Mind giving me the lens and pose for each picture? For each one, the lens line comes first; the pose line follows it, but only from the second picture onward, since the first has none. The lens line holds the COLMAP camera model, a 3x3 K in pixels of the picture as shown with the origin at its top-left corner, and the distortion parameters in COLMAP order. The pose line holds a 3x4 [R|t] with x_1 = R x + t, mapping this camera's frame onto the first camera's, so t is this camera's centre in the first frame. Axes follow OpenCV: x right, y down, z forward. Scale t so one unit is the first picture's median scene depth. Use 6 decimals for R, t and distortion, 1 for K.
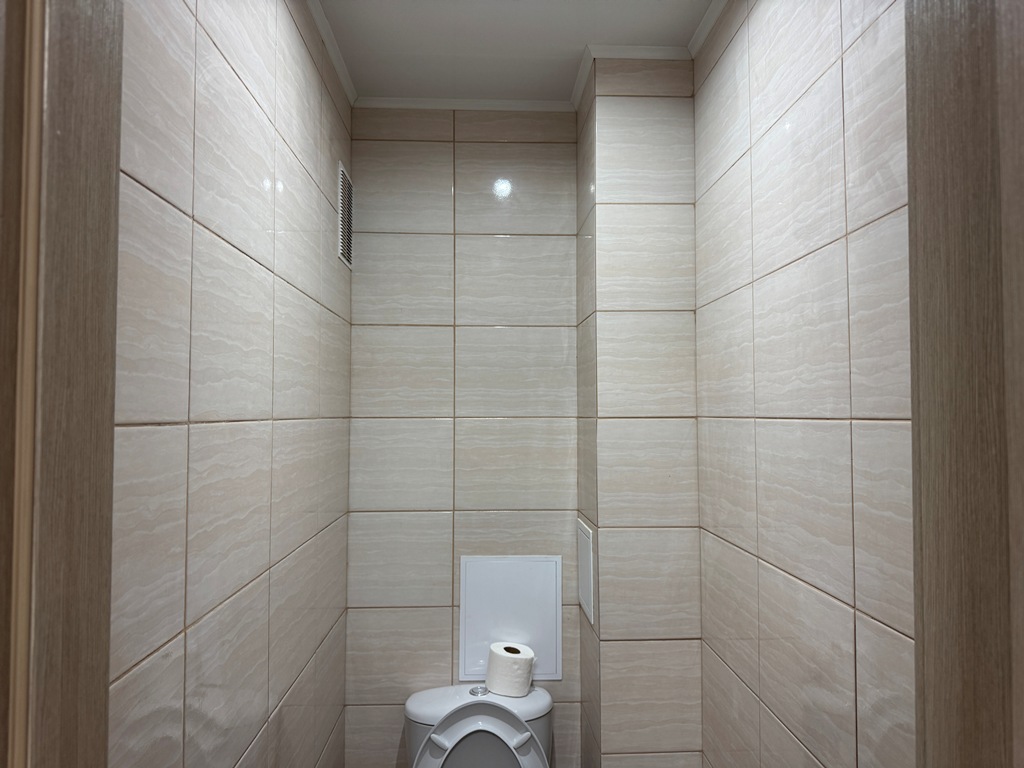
lens RADIAL K [[724.9, 0, 510.5], [0, 724.9, 386.2], [0, 0, 1]] dist [0.077027, -0.097547]
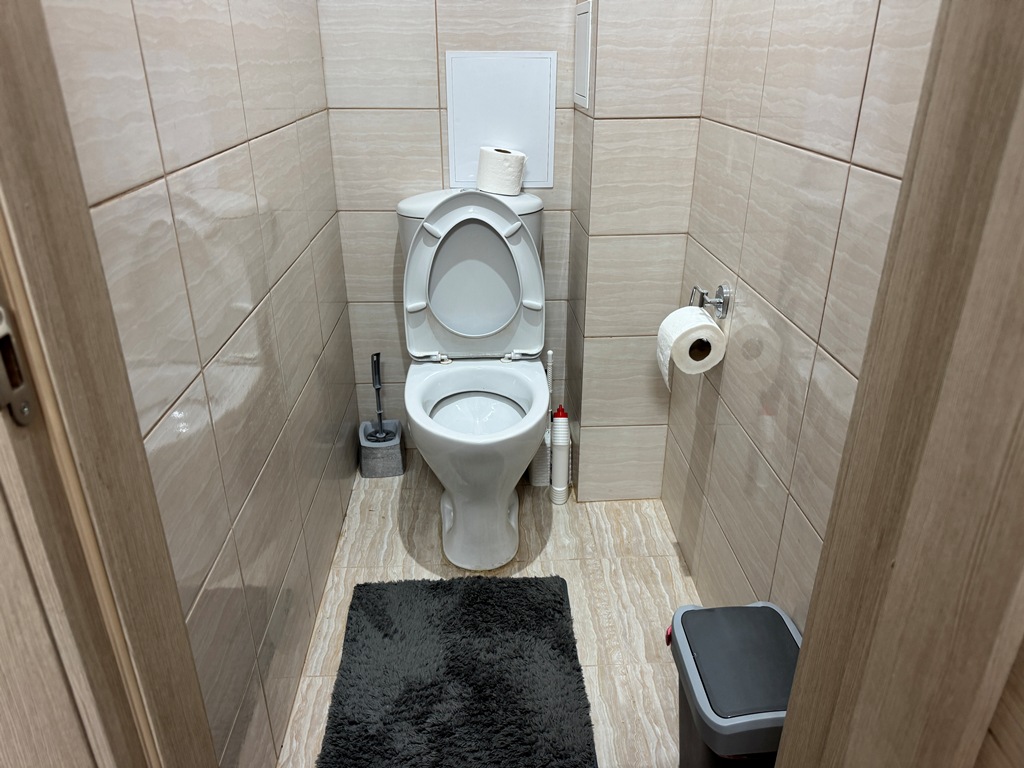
lens RADIAL K [[724.9, 0, 510.5], [0, 724.9, 386.2], [0, 0, 1]] dist [0.077027, -0.097547]
pose [[0.999949, -0.005220, 0.008623, 0.002304], [0.000877, 0.897249, 0.441524, 0.208054], [-0.010042, -0.441494, 0.897208, -0.009795]]
